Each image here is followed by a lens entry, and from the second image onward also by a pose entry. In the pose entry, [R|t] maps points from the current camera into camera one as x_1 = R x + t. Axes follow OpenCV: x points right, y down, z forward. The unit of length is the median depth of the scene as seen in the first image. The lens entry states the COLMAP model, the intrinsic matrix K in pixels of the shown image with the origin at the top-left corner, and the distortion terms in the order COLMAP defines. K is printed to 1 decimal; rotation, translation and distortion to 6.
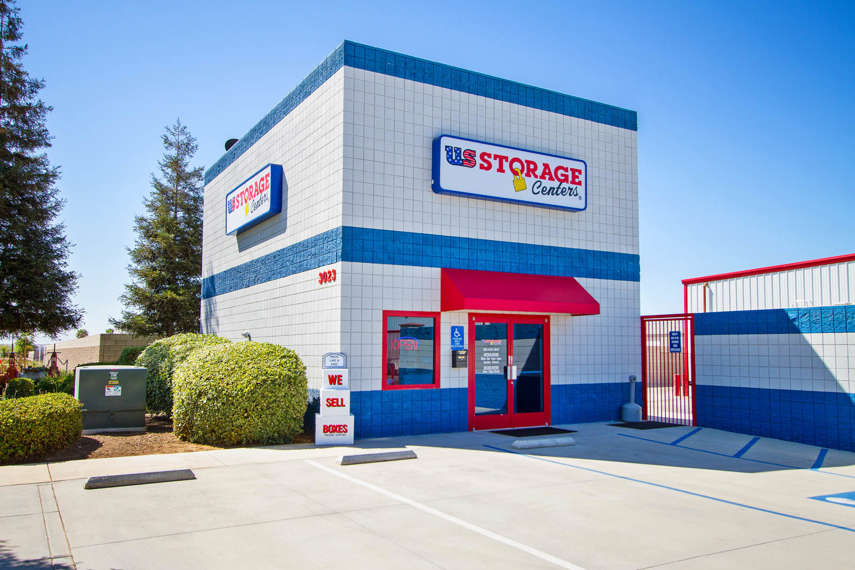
lens RADIAL K [[707.0, 0, 435.7], [0, 707.0, 314.4], [0, 0, 1]] dist [-0.006335, 0.001038]
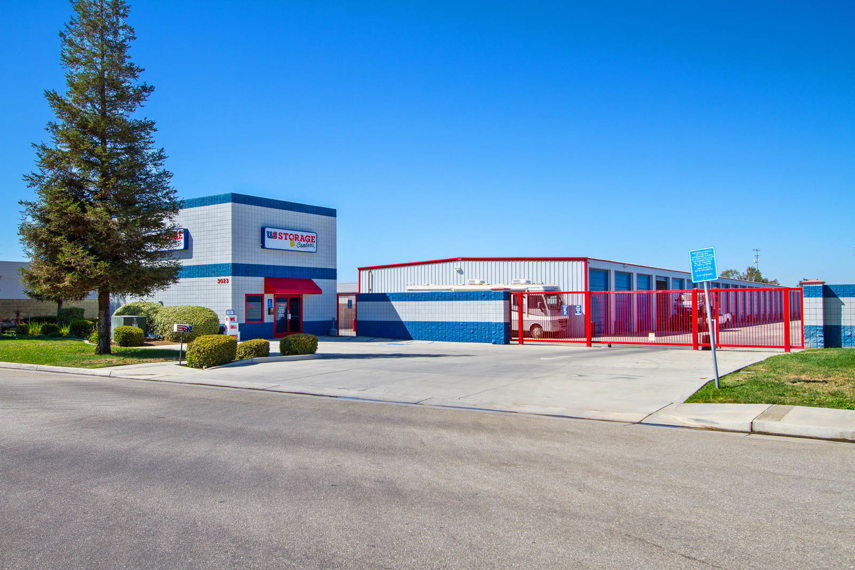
lens RADIAL K [[707.0, 0, 428.5], [0, 707.0, 285.2], [0, 0, 1]] dist [-0.006335, 0.001038]
pose [[0.913161, 0.003744, 0.407581, -0.497820], [-0.012008, 0.999771, 0.017721, -0.087713], [-0.407422, -0.021076, 0.912997, -1.623845]]
